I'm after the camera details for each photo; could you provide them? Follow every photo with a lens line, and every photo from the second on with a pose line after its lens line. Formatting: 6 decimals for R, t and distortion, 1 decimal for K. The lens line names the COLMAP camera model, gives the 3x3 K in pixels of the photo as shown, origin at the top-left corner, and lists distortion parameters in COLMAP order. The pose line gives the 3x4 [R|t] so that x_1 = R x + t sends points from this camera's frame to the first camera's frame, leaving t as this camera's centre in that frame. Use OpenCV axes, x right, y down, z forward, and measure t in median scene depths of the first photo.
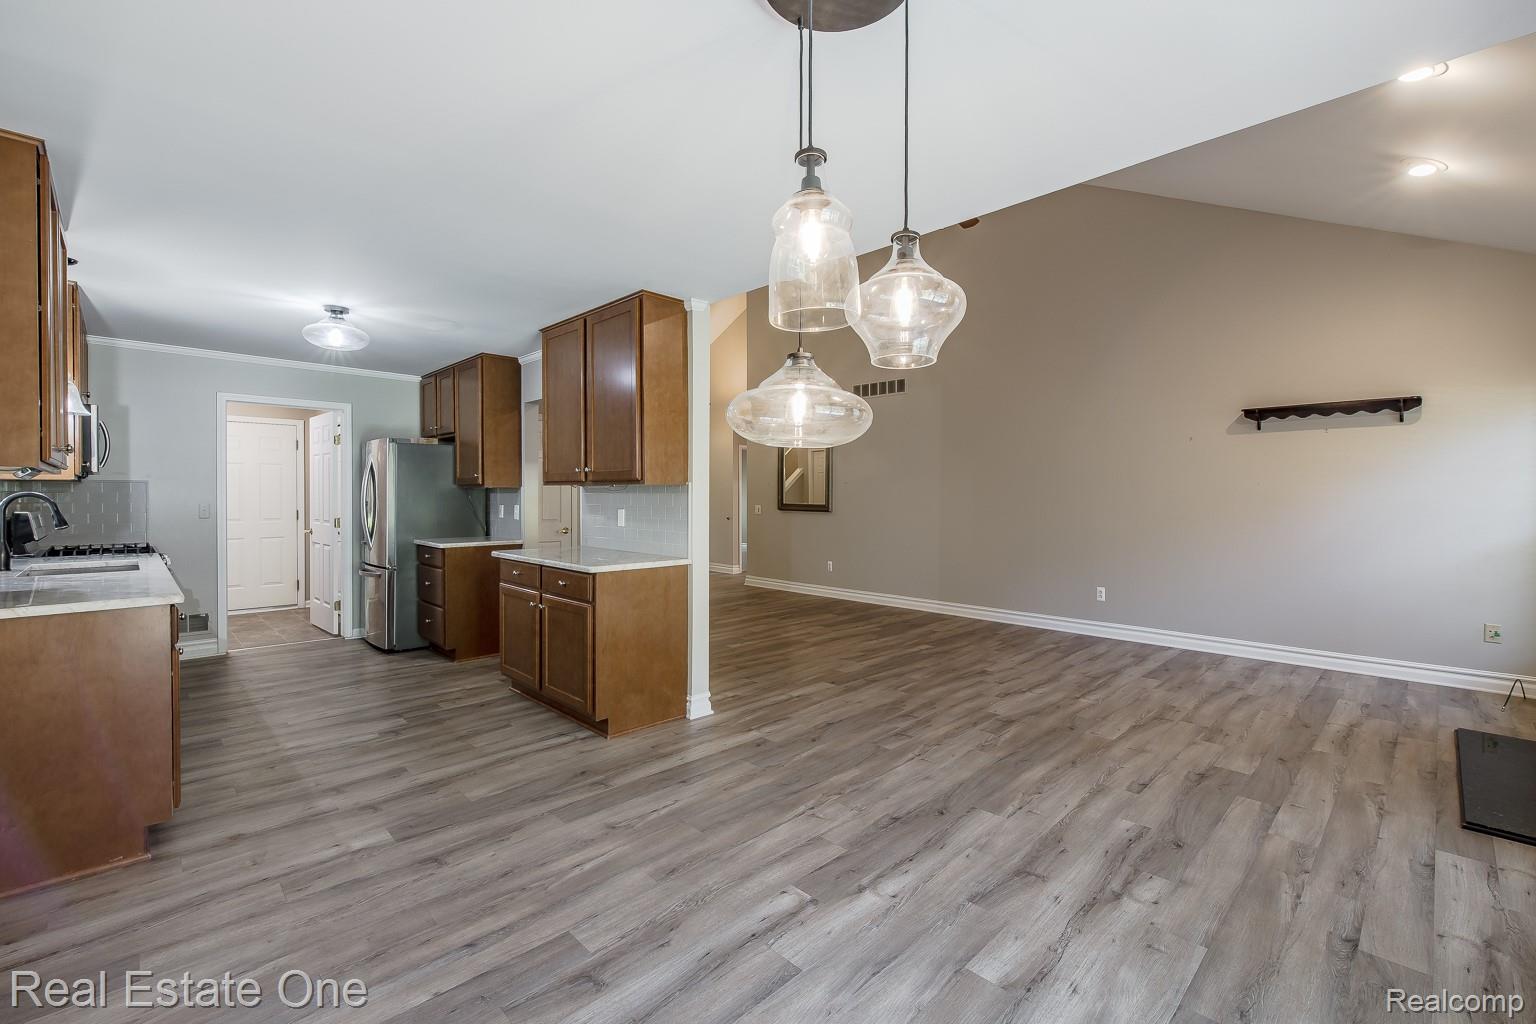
lens RADIAL K [[658.9, 0, 768.6], [0, 658.9, 502.9], [0, 0, 1]] dist [0.000278, -0.000250]
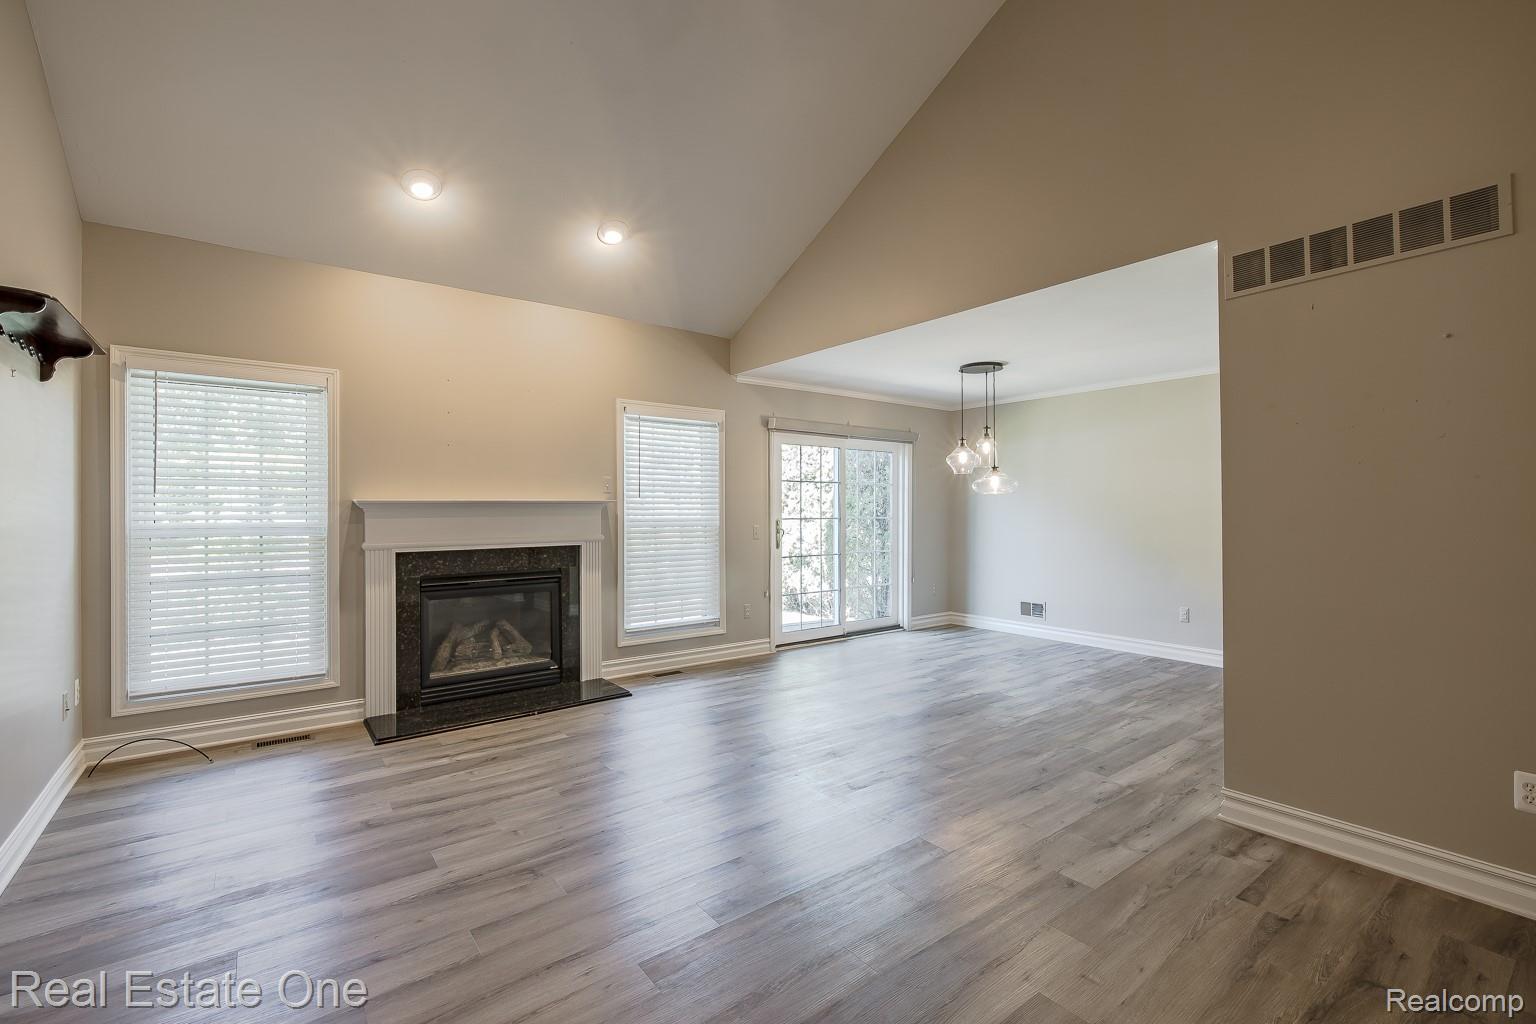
lens RADIAL K [[670.9, 0, 757.2], [0, 670.9, 510.2], [0, 0, 1]] dist [0.000043, -0.000187]
pose [[-0.990936, -0.000488, 0.134335, 0.283650], [0.001024, 0.999937, 0.011180, -0.016055], [-0.134332, 0.011216, -0.990873, 1.642407]]
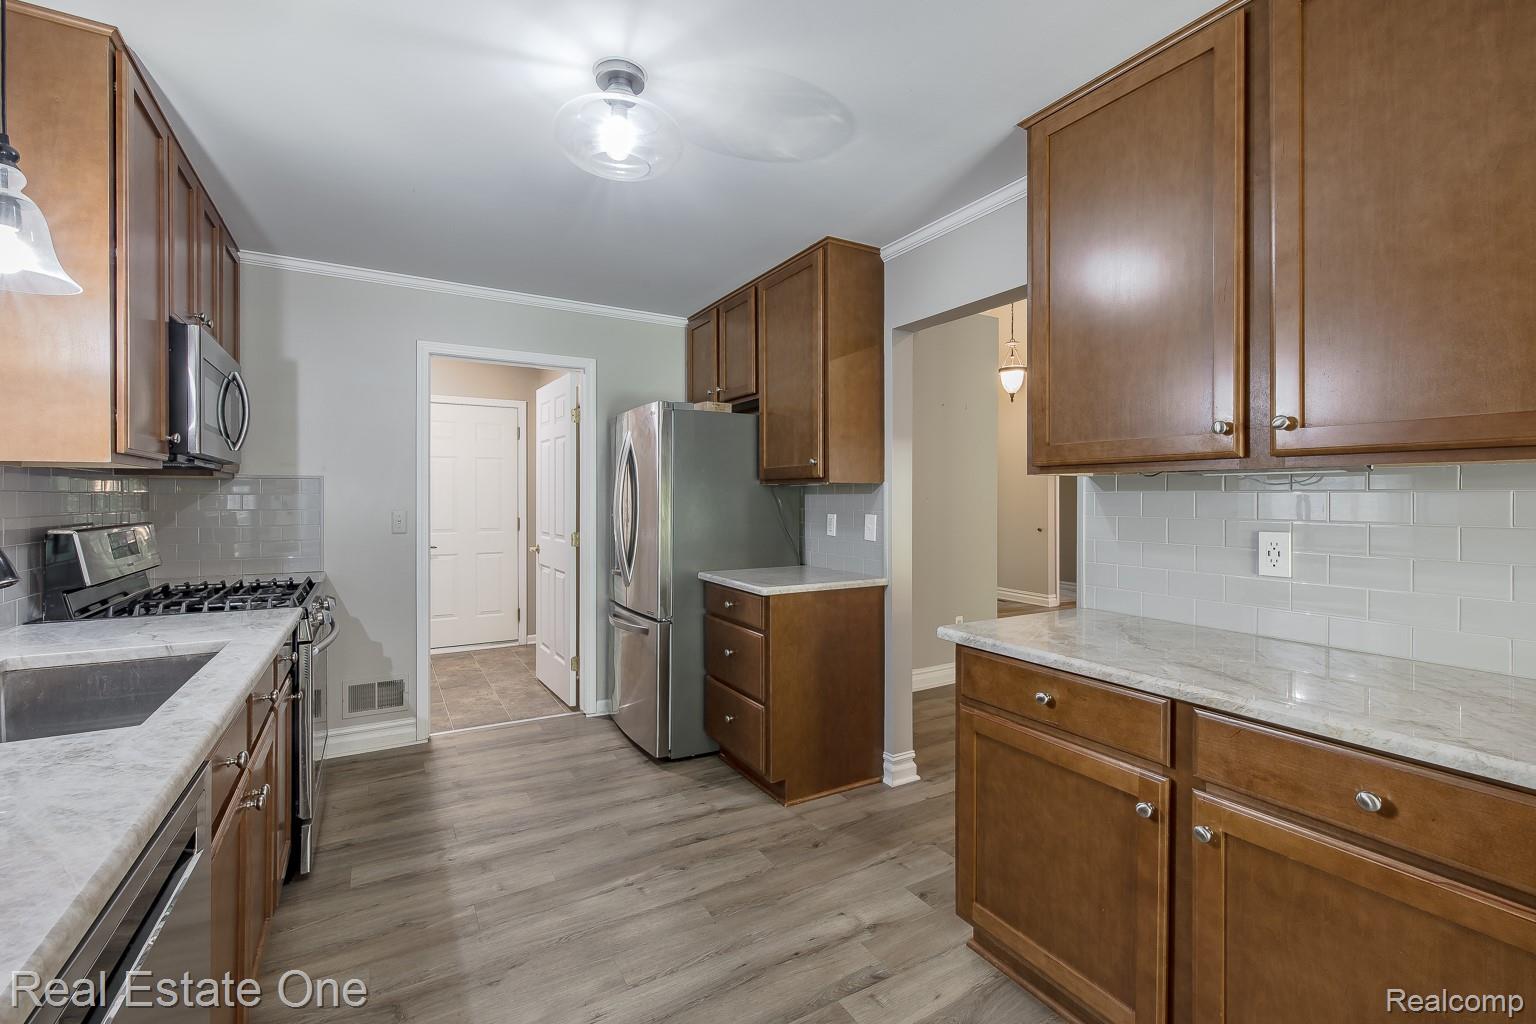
lens RADIAL K [[662.3, 0, 779.0], [0, 662.3, 502.4], [0, 0, 1]] dist [0.003164, -0.000103]
pose [[0.973124, 0.000164, -0.230283, -0.422186], [-0.001315, 0.999987, -0.004845, -0.005866], [0.230279, 0.005018, 0.973112, 0.556393]]
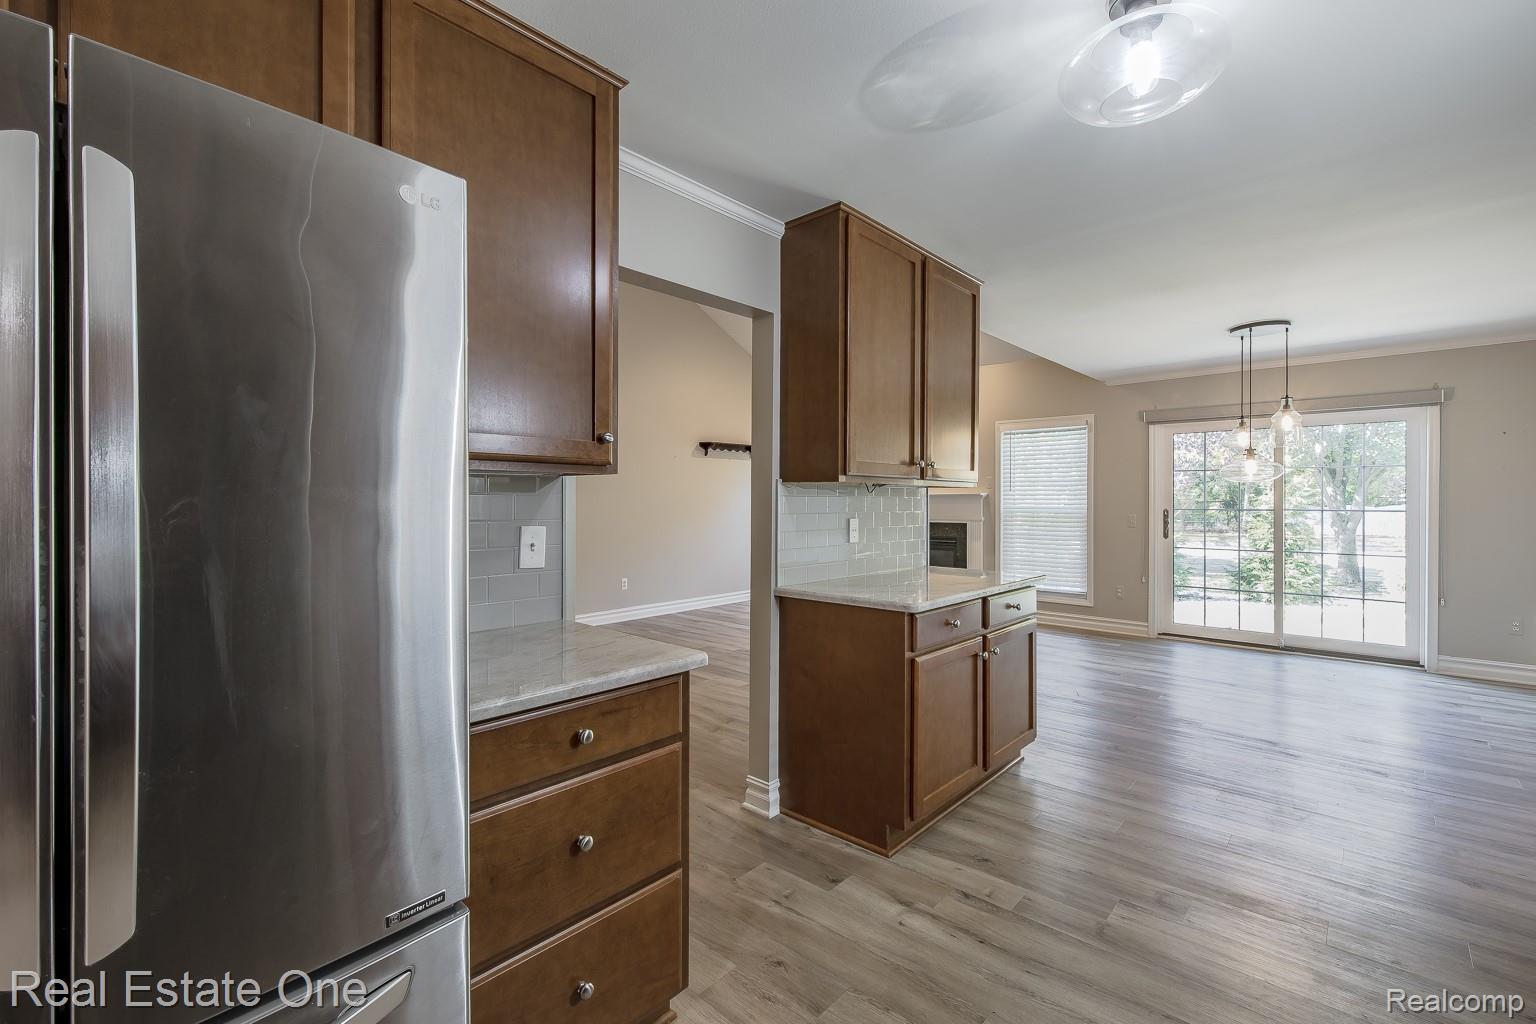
lens RADIAL K [[667.1, 0, 760.0], [0, 667.1, 506.2], [0, 0, 1]] dist [0.001984, 0.000114]
pose [[-0.050138, -0.011136, 0.998680, -0.966606], [0.010615, 0.999875, 0.011683, -0.013821], [-0.998686, 0.011186, -0.050014, 1.170015]]
